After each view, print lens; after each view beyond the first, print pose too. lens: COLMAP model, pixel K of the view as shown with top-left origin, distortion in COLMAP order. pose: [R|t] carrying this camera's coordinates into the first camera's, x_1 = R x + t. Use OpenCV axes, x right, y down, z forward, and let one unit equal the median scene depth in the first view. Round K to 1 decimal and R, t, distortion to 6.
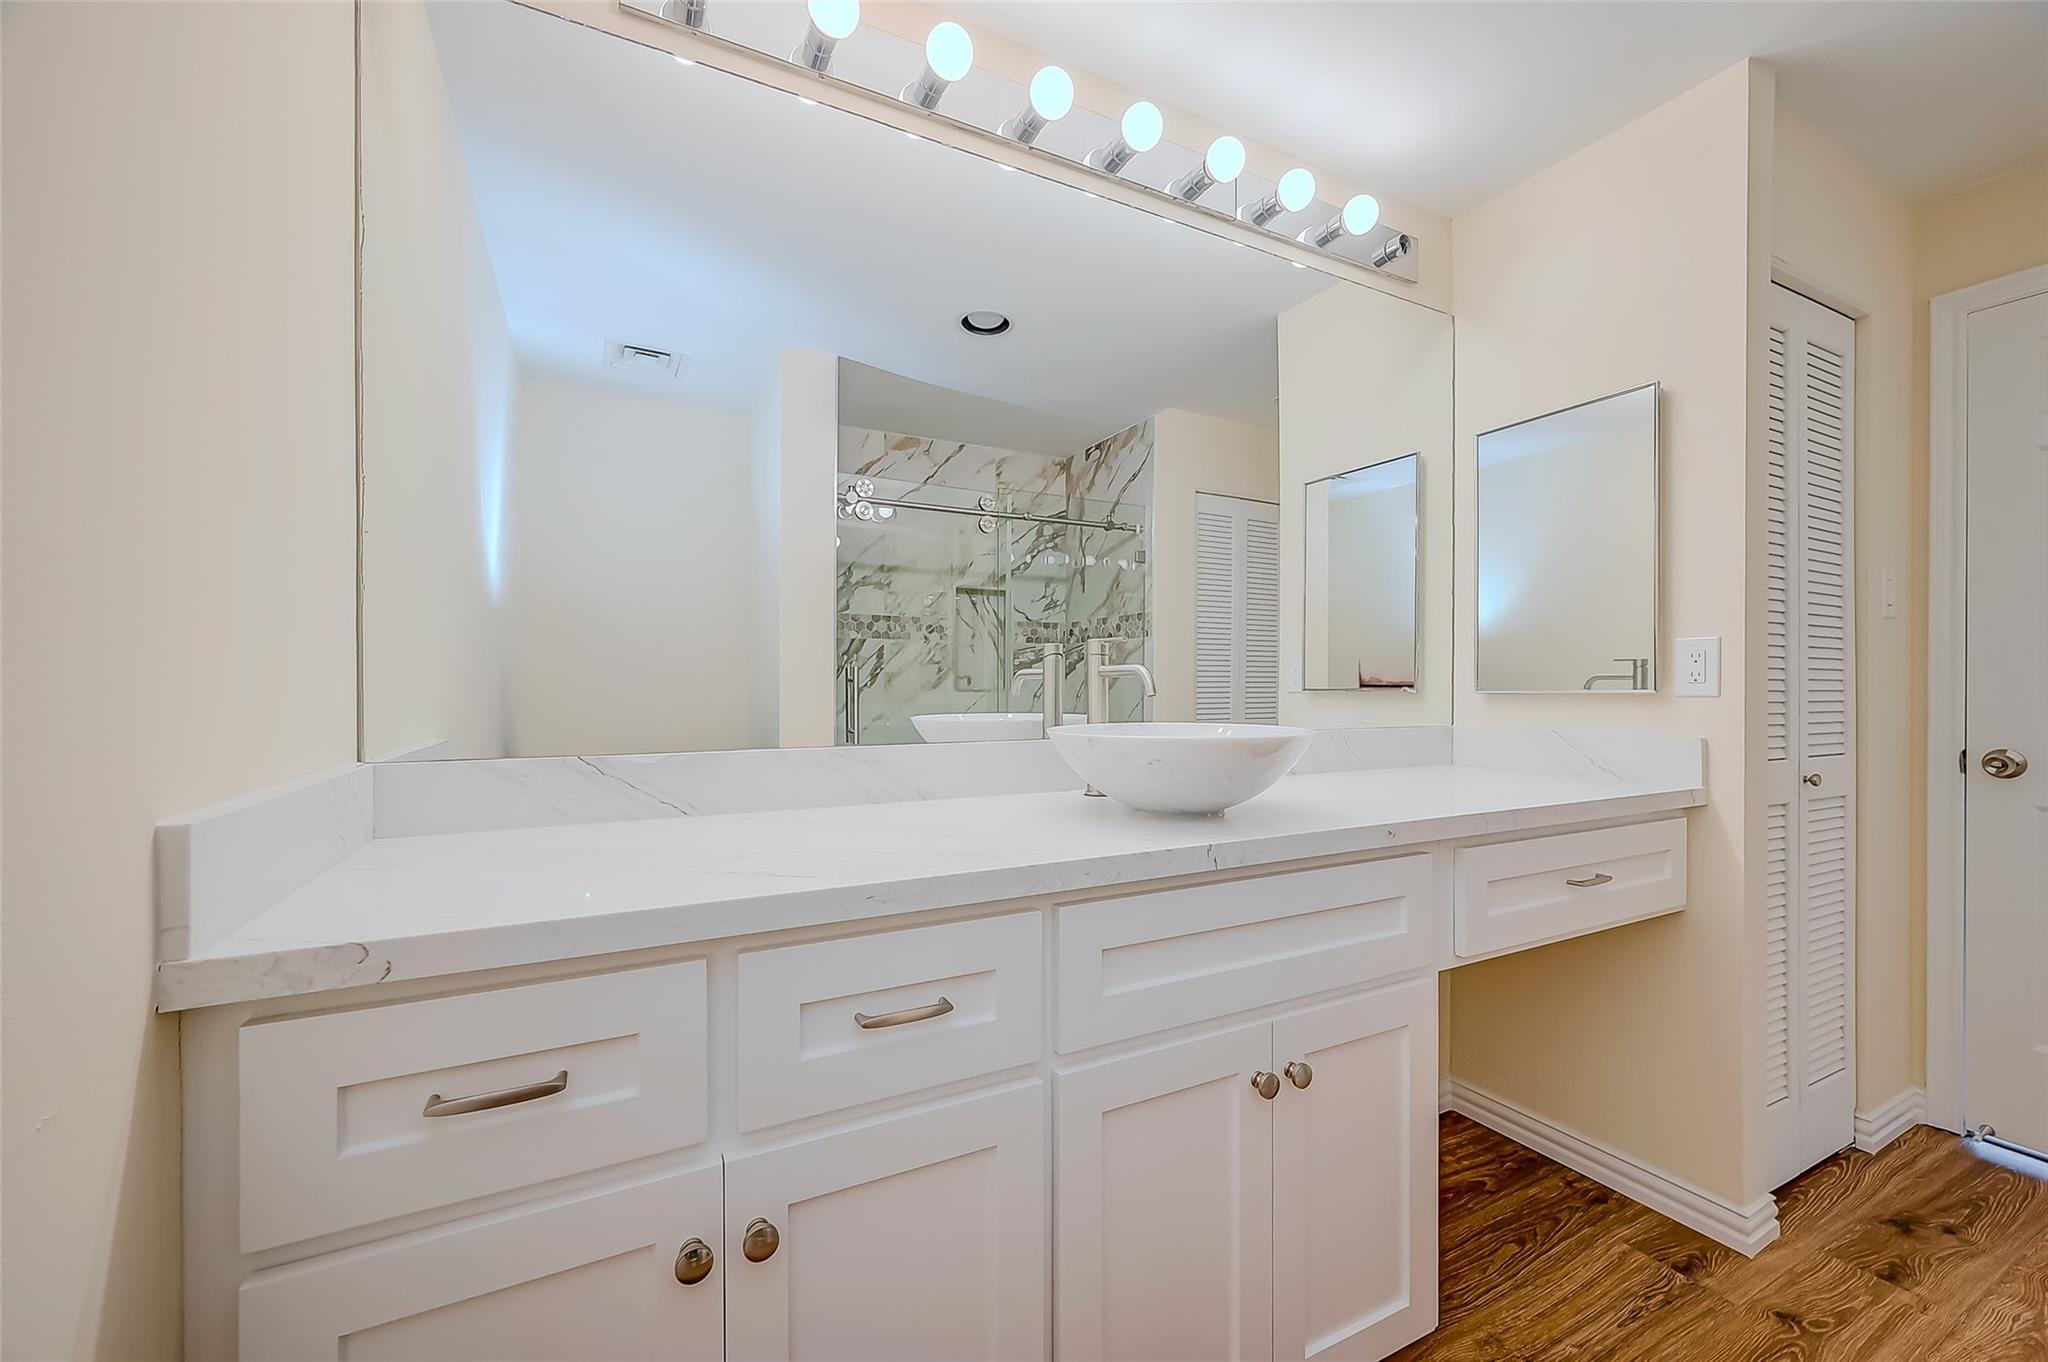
lens RADIAL K [[838.9, 0, 1022.8], [0, 838.9, 710.4], [0, 0, 1]] dist [-0.001393, -0.000132]
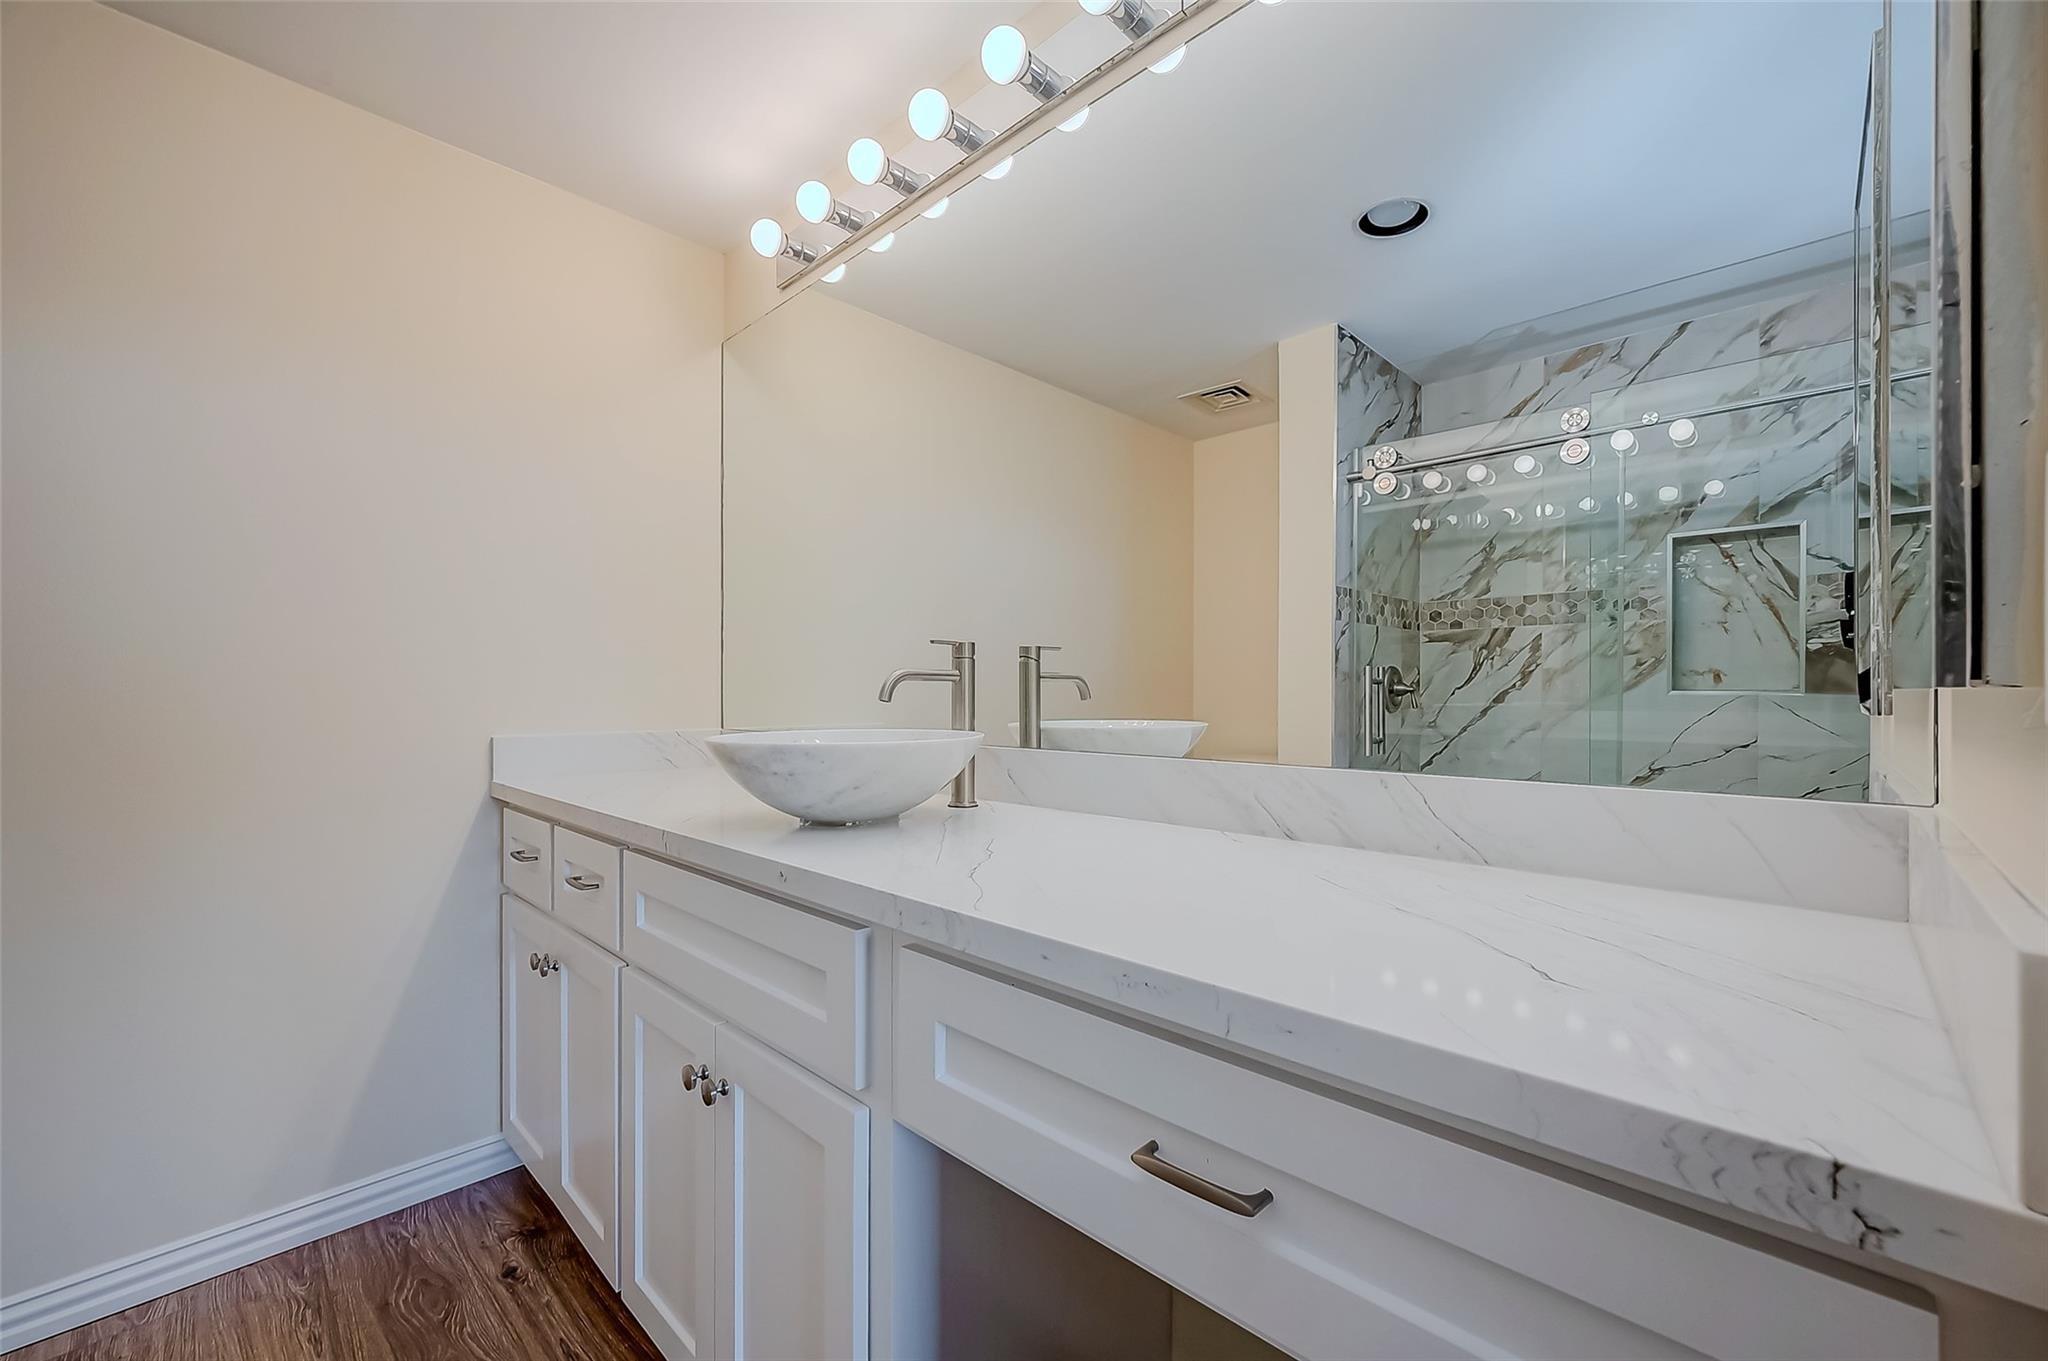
lens RADIAL K [[820.0, 0, 1013.3], [0, 820.0, 693.6], [0, 0, 1]] dist [-0.000966, 0.000350]
pose [[0.300907, 0.003072, -0.953648, 0.760265], [-0.021295, 0.999767, -0.003499, -0.018269], [0.953416, 0.021361, 0.300903, 0.594405]]
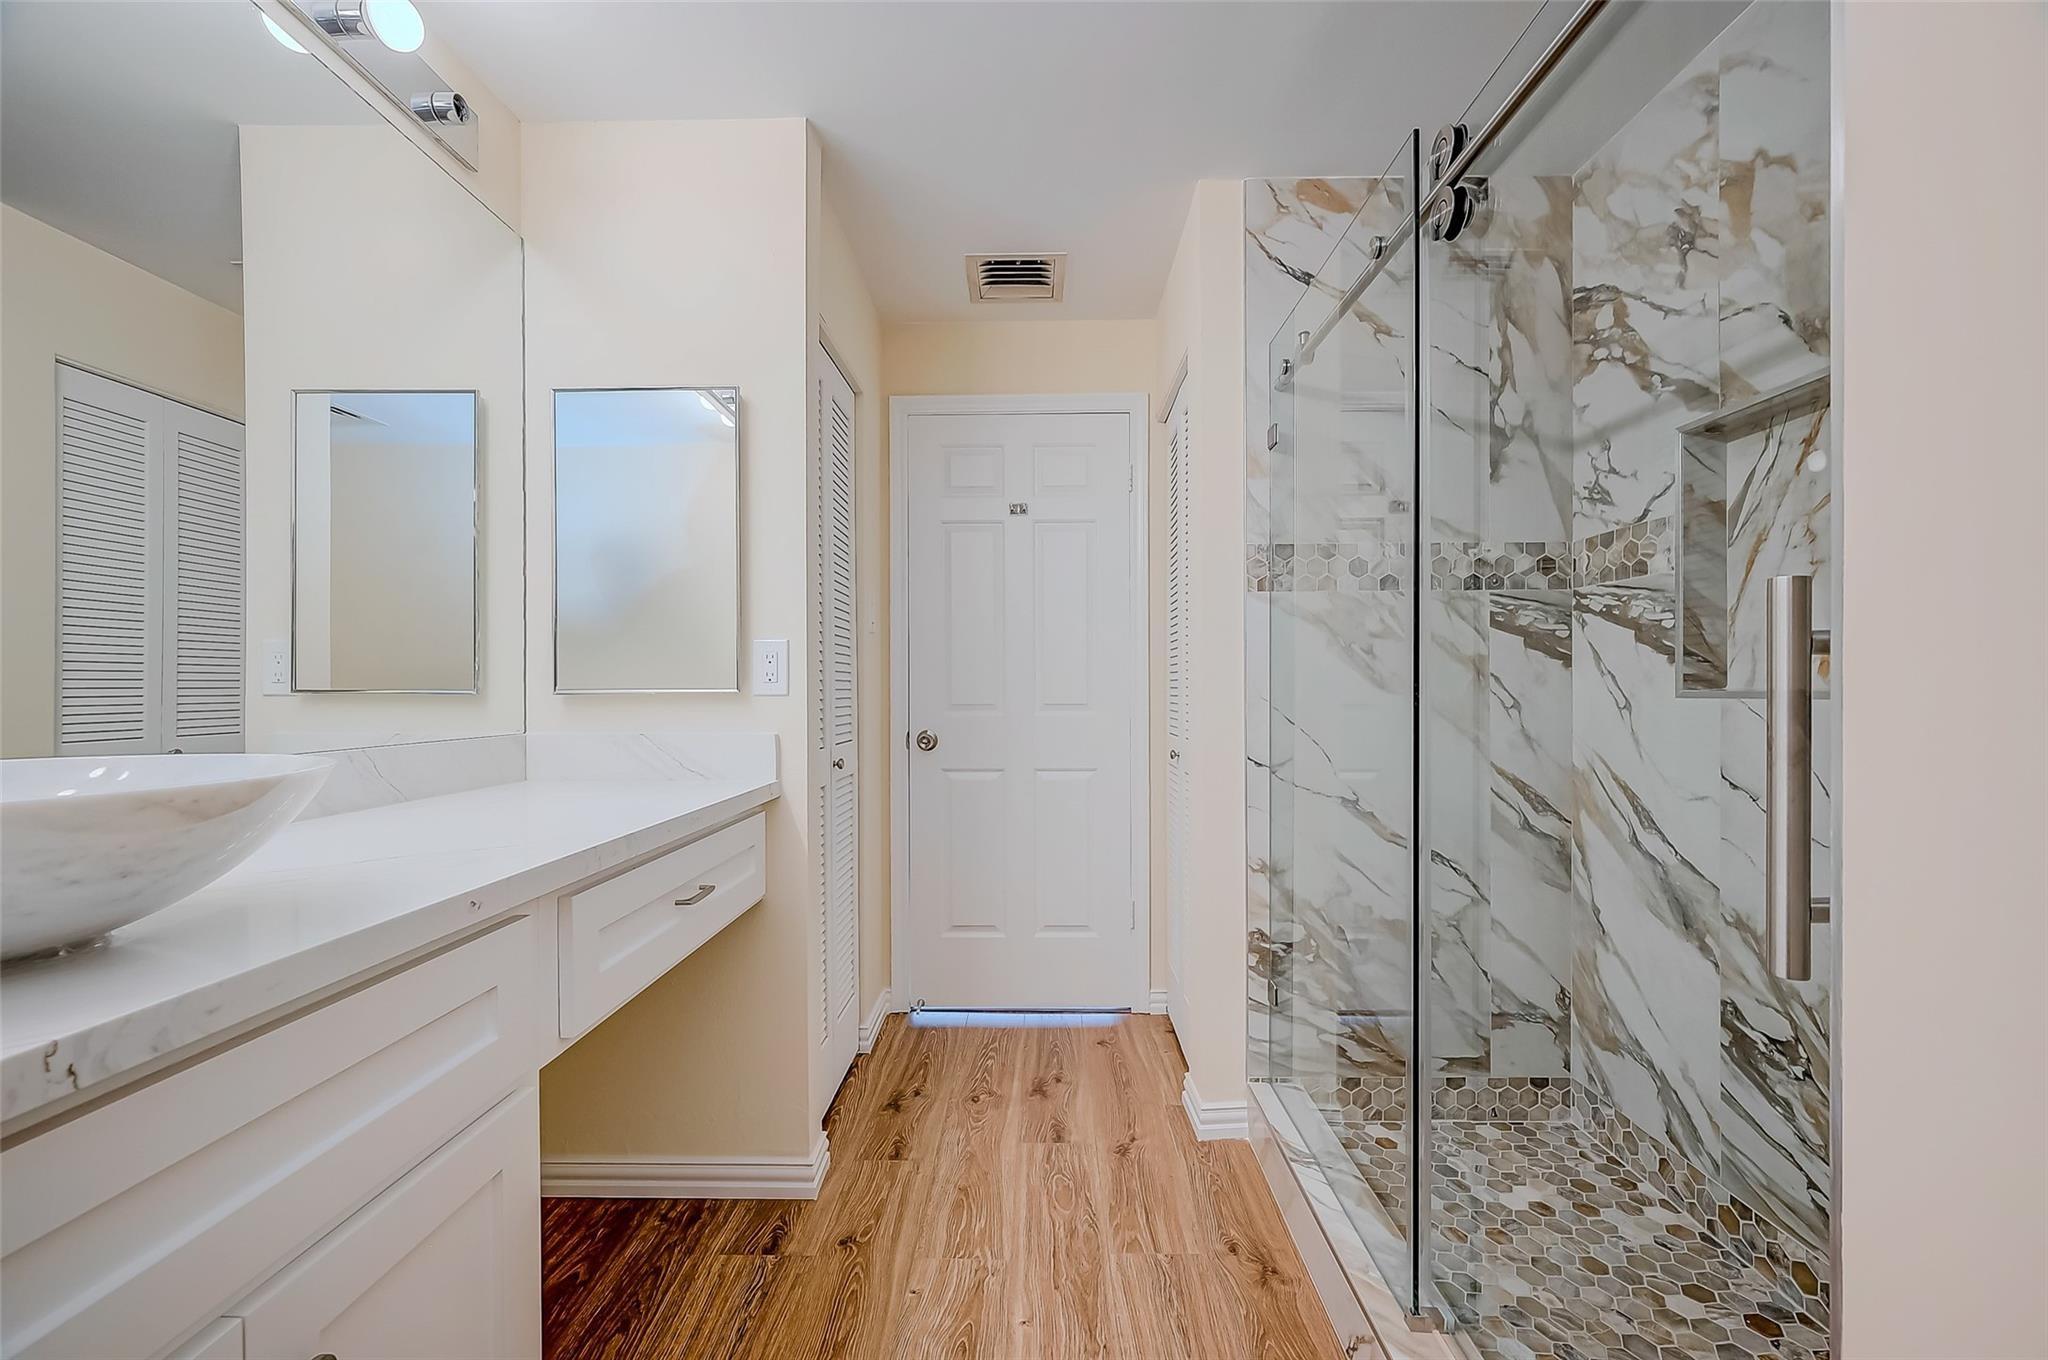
lens RADIAL K [[815.4, 0, 1031.3], [0, 815.4, 685.4], [0, 0, 1]] dist [-0.001583, -0.000086]
pose [[0.482972, 0.001536, 0.875635, 0.052018], [0.023407, 0.999618, -0.014663, -0.005402], [-0.875323, 0.027578, 0.482751, 0.181397]]
